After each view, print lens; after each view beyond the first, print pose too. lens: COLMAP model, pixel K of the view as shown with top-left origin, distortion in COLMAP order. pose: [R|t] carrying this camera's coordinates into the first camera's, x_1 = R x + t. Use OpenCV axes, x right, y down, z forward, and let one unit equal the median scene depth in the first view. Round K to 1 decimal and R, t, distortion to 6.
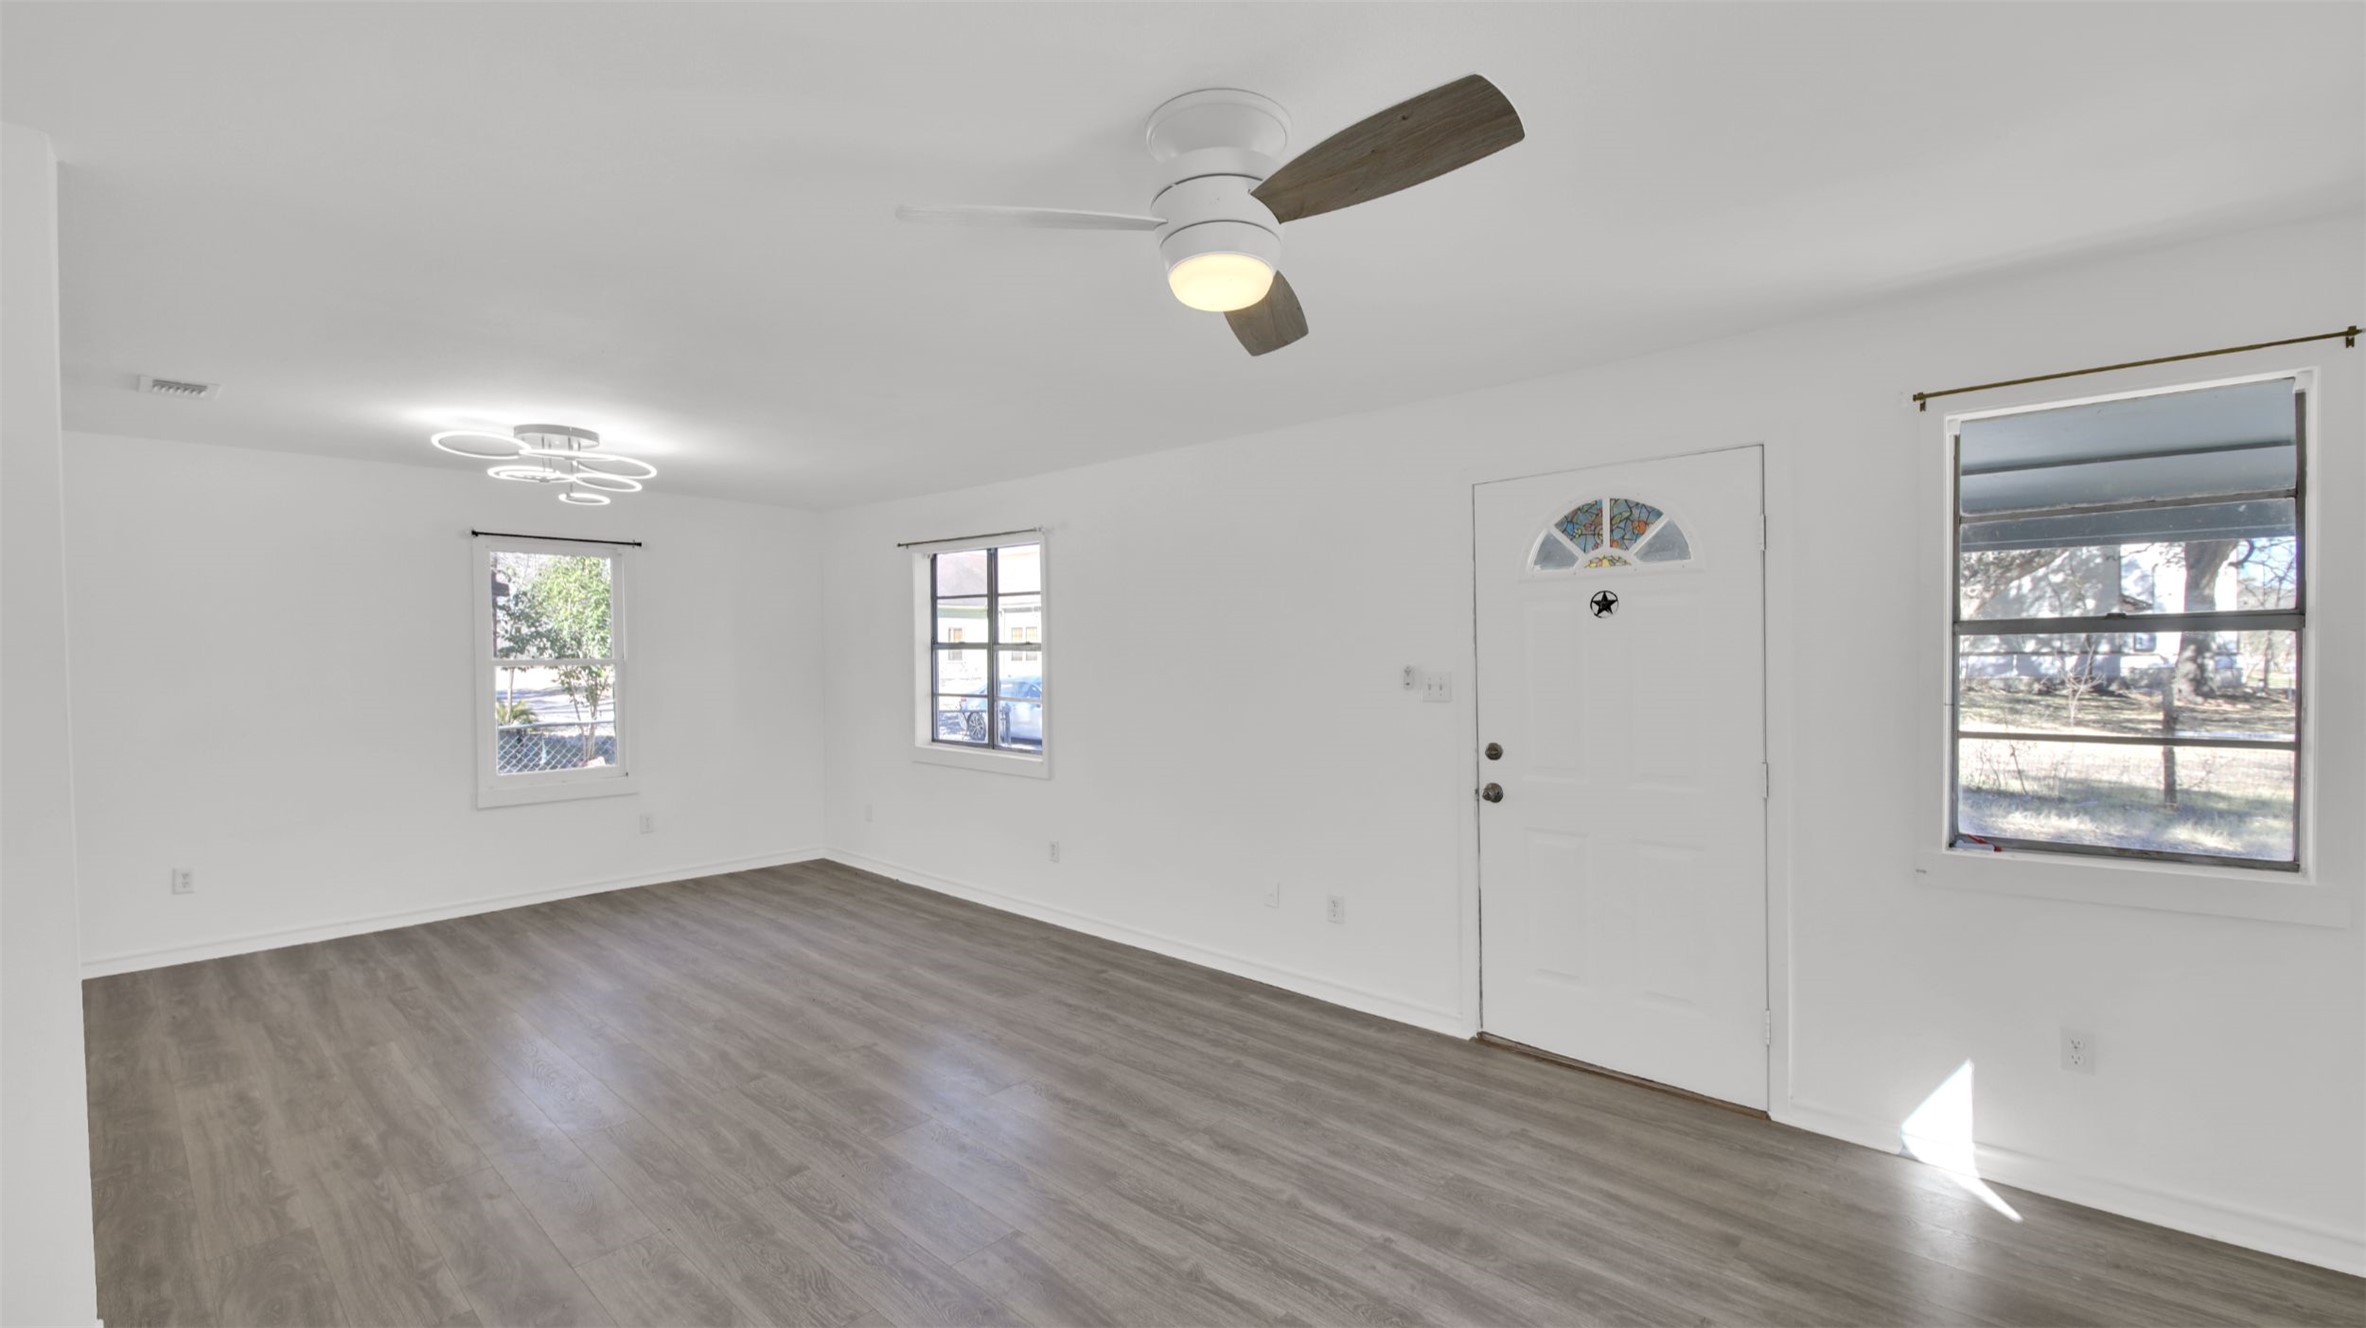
lens RADIAL K [[984.6, 0, 1180.7], [0, 984.6, 659.4], [0, 0, 1]] dist [0.026954, -0.027355]
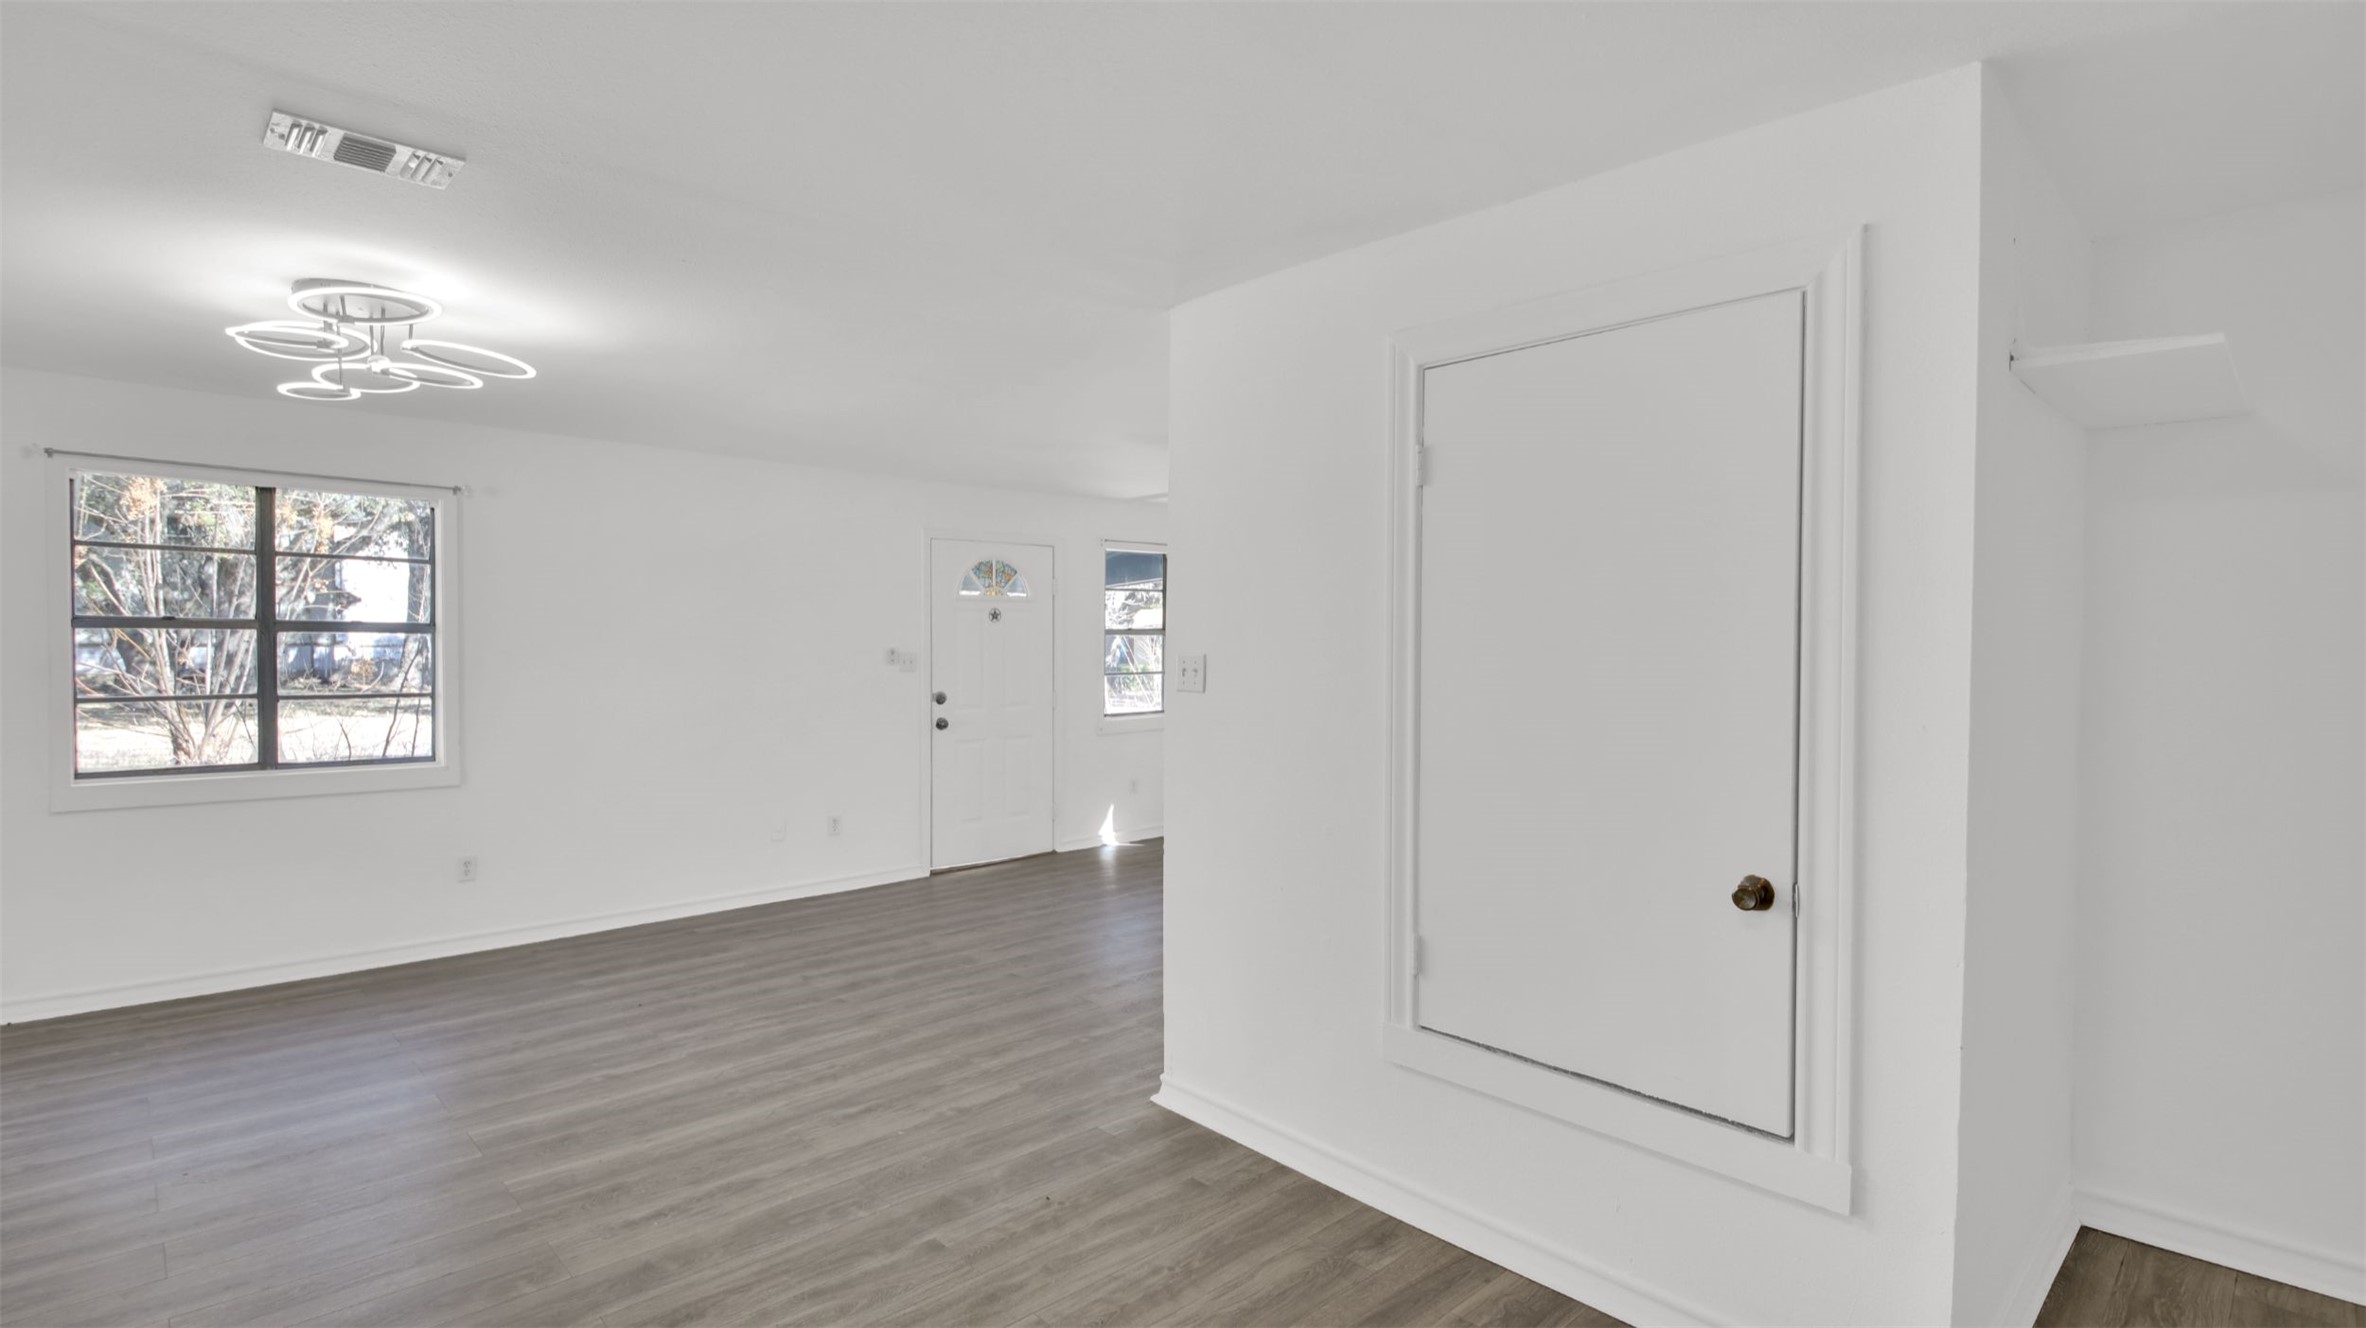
lens RADIAL K [[1107.0, 0, 1180.7], [0, 1107.0, 658.1], [0, 0, 1]] dist [0.048667, -0.040601]
pose [[0.070091, -0.007801, 0.997510, -1.837066], [0.003992, 0.999964, 0.007540, 0.012796], [-0.997533, 0.003454, 0.070120, 0.548108]]
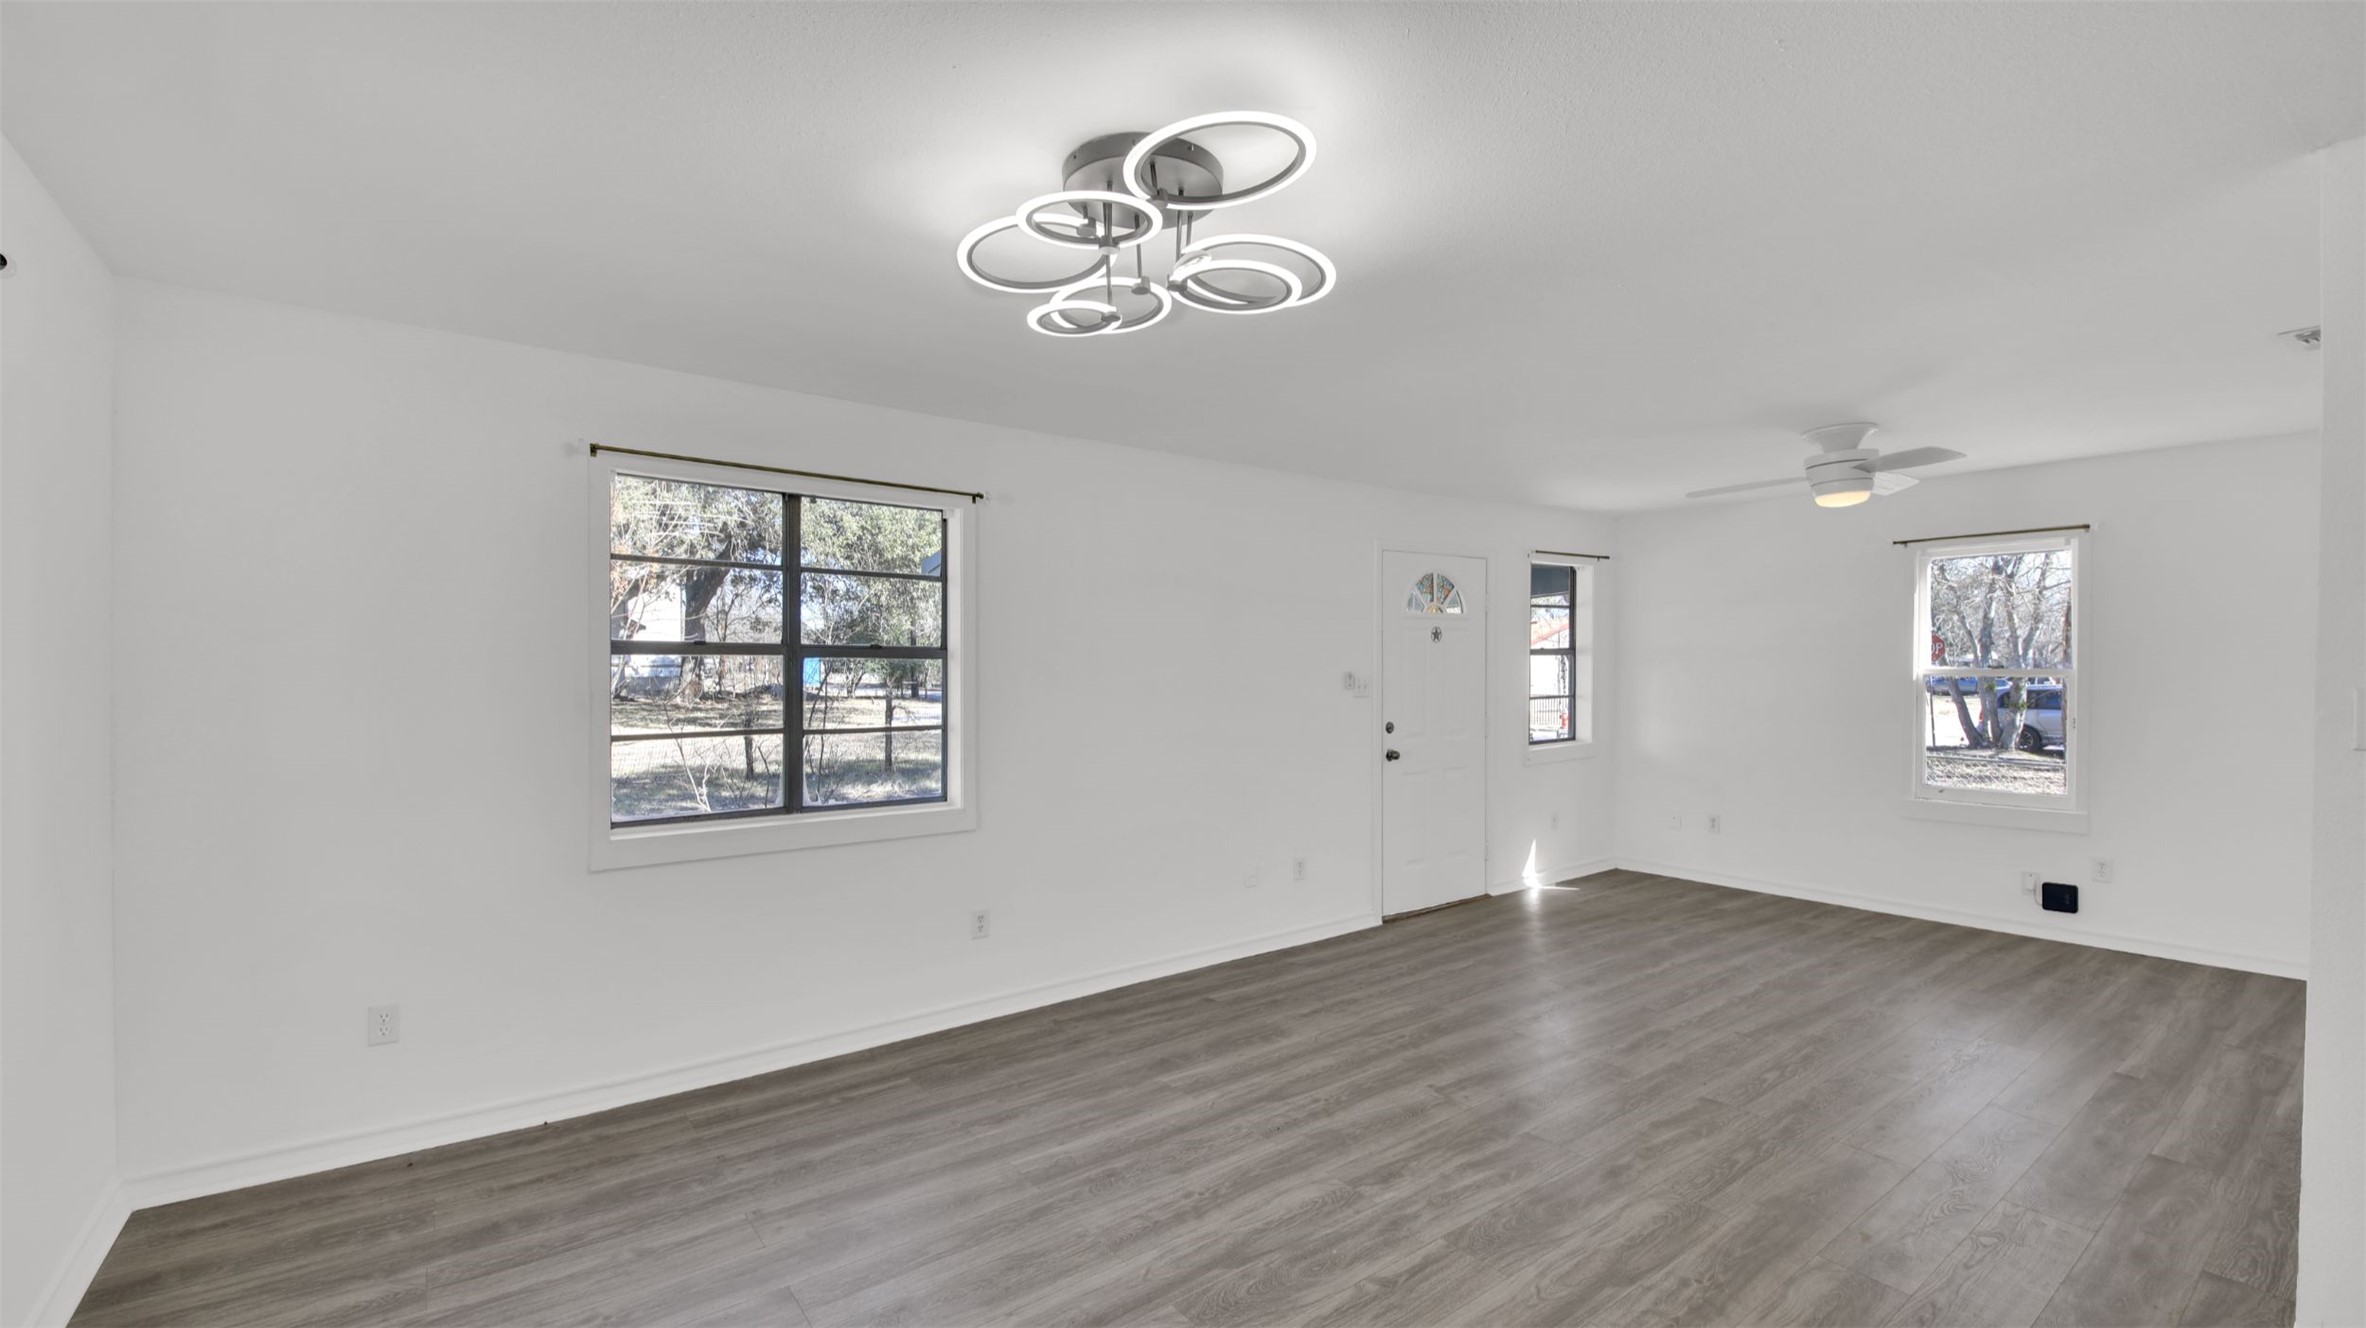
lens RADIAL K [[984.6, 0, 1180.7], [0, 984.6, 659.4], [0, 0, 1]] dist [0.026954, -0.027355]
pose [[0.188949, 0.006900, 0.981963, -1.471054], [0.006834, 0.999942, -0.008341, -0.001526], [-0.981963, 0.008286, 0.188890, 1.228160]]
